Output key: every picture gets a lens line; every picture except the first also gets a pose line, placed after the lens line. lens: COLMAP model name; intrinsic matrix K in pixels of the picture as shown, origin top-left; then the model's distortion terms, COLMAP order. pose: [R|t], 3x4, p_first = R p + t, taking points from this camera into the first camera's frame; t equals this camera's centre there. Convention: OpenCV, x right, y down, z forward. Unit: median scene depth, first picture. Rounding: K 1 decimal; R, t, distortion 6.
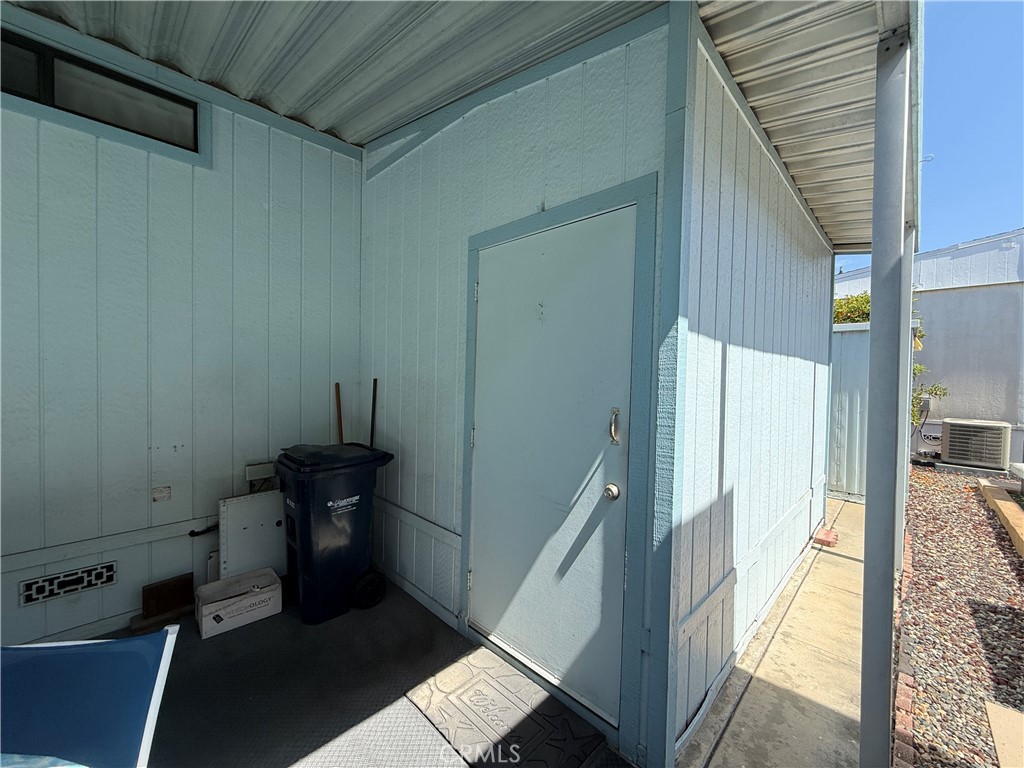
lens RADIAL K [[404.4, 0, 512.0], [0, 404.4, 384.0], [0, 0, 1]] dist [0.000773, -0.000078]
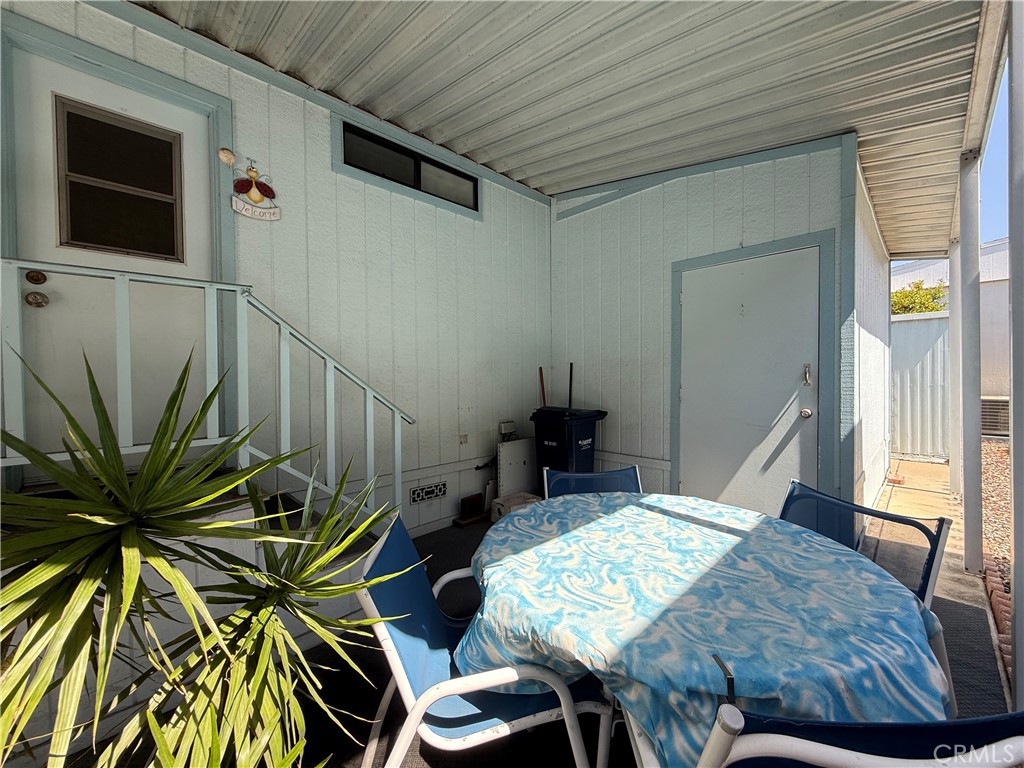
lens RADIAL K [[404.4, 0, 512.0], [0, 404.4, 384.0], [0, 0, 1]] dist [0.000773, -0.000078]
pose [[0.999520, -0.026898, -0.015352, -0.717697], [0.026701, 0.999560, -0.012881, 0.098864], [0.015692, 0.012465, 0.999799, -0.541213]]
